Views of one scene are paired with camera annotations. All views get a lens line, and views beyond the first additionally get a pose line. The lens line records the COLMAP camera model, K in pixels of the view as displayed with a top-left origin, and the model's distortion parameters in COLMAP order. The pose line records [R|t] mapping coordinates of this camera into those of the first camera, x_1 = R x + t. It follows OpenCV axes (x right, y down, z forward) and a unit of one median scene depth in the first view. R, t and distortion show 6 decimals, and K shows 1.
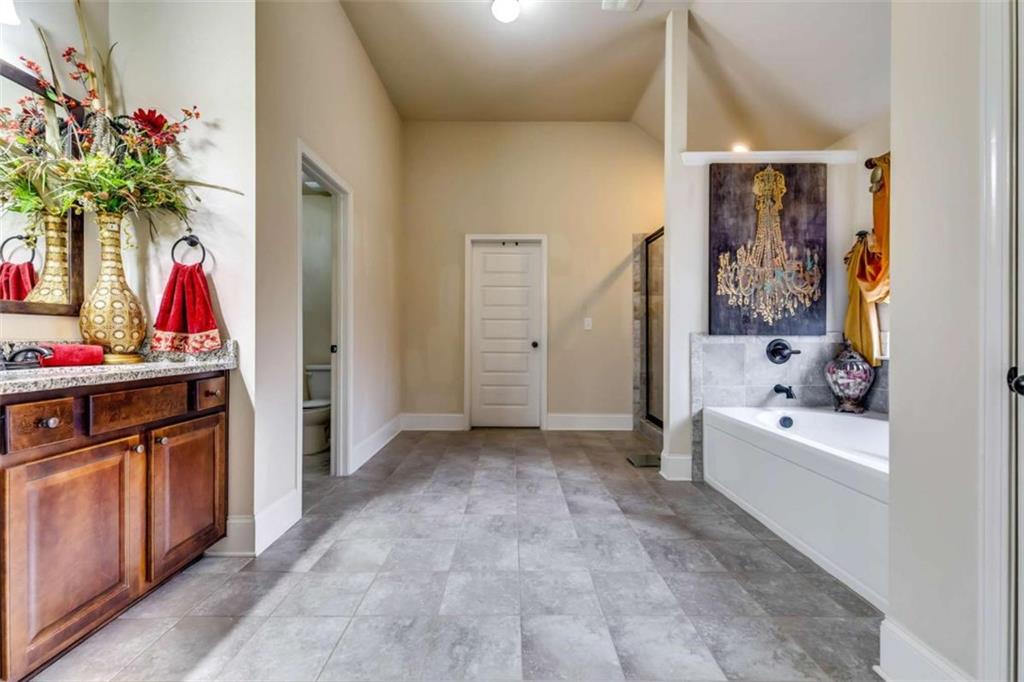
lens RADIAL K [[438.0, 0, 514.3], [0, 438.0, 339.9], [0, 0, 1]] dist [0.000069, -0.000189]
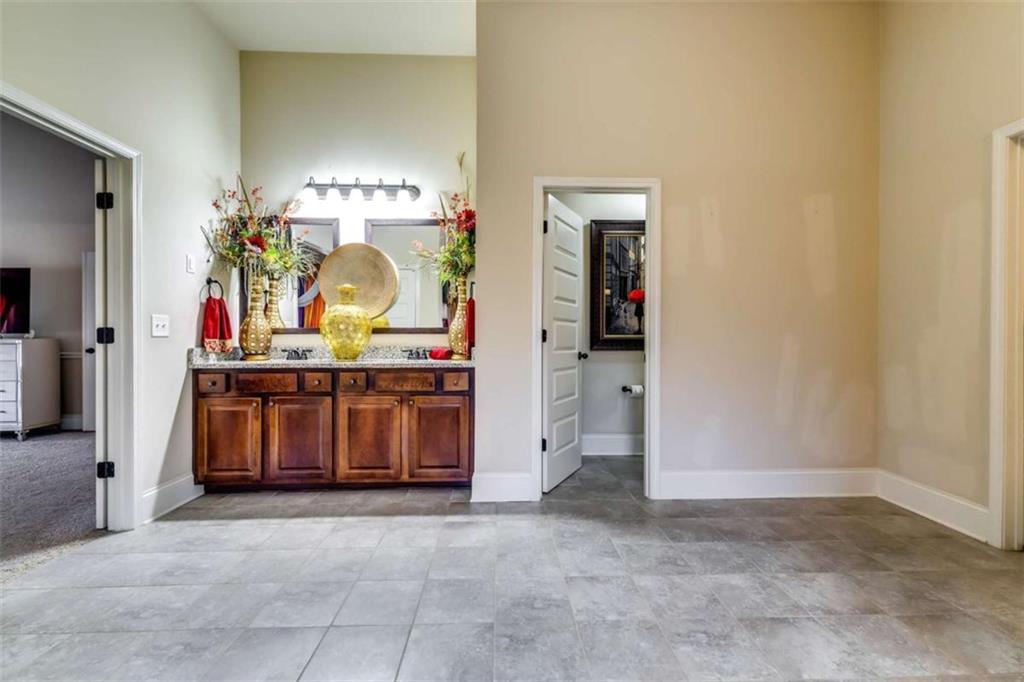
lens RADIAL K [[438.0, 0, 514.3], [0, 438.0, 339.9], [0, 0, 1]] dist [0.000069, -0.000189]
pose [[0.022945, 0.006577, -0.999715, 0.624884], [-0.003013, 0.999974, 0.006510, -0.027680], [0.999732, 0.002863, 0.022964, 0.843899]]
